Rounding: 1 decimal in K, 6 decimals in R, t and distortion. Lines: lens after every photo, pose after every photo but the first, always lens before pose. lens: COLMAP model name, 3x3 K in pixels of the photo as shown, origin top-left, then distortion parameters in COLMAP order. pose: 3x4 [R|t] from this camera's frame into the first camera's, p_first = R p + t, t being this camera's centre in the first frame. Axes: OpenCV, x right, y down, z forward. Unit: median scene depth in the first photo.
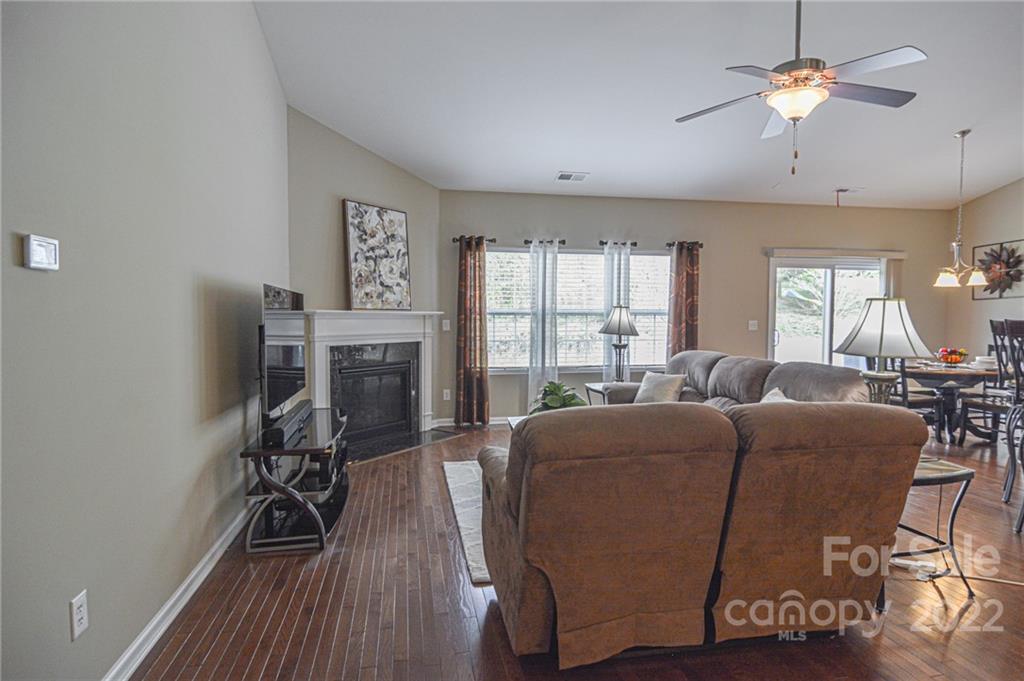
lens RADIAL K [[546.8, 0, 513.7], [0, 546.8, 344.2], [0, 0, 1]] dist [0.006165, -0.007595]
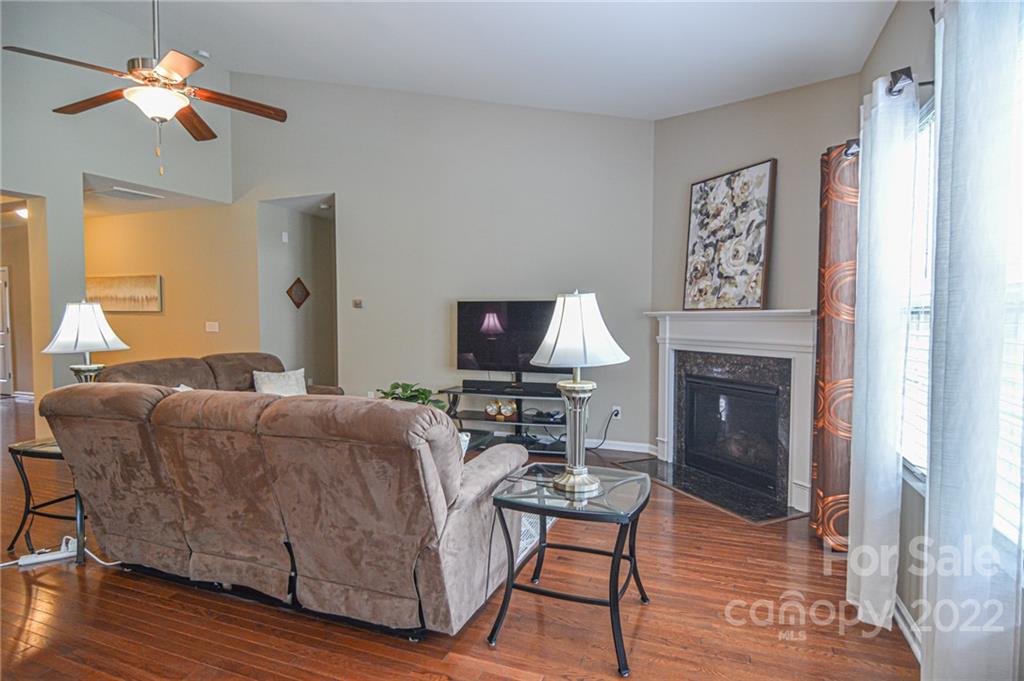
lens RADIAL K [[546.8, 0, 509.5], [0, 546.8, 341.2], [0, 0, 1]] dist [0.006165, -0.007595]
pose [[-0.540985, 0.035713, -0.840274, 0.566152], [-0.039886, 0.996884, 0.068048, -0.059016], [0.840086, 0.070328, -0.537875, 1.175051]]
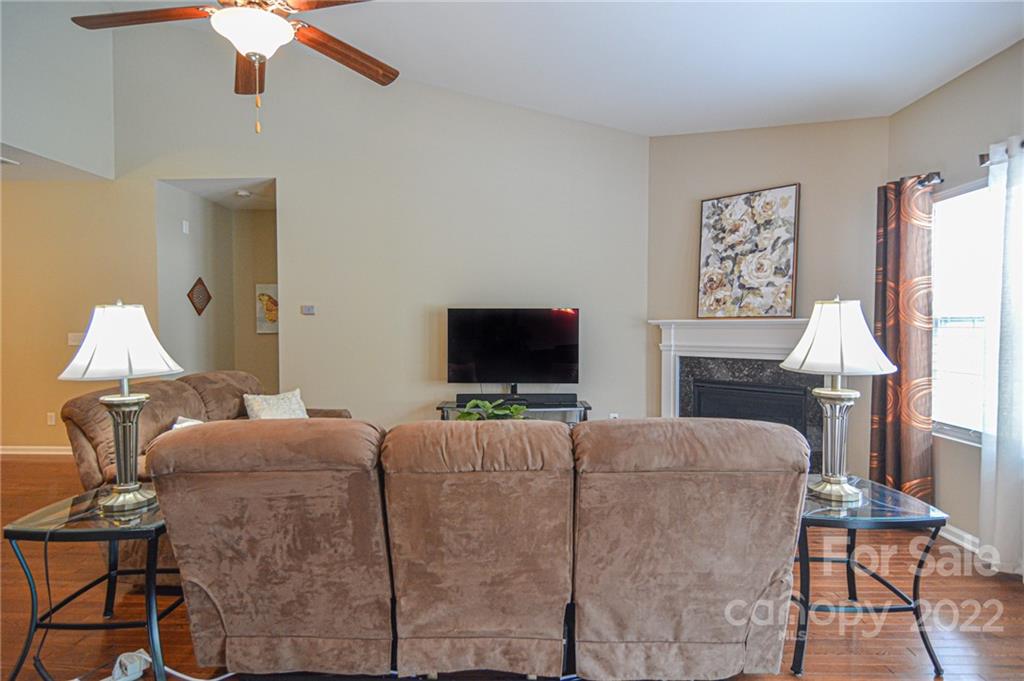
lens RADIAL K [[546.8, 0, 508.0], [0, 546.8, 340.0], [0, 0, 1]] dist [0.006165, -0.007595]
pose [[-0.223610, 0.024196, -0.974378, 0.645596], [-0.044041, 0.998420, 0.034900, -0.043058], [0.973683, 0.050717, -0.222191, 0.847746]]
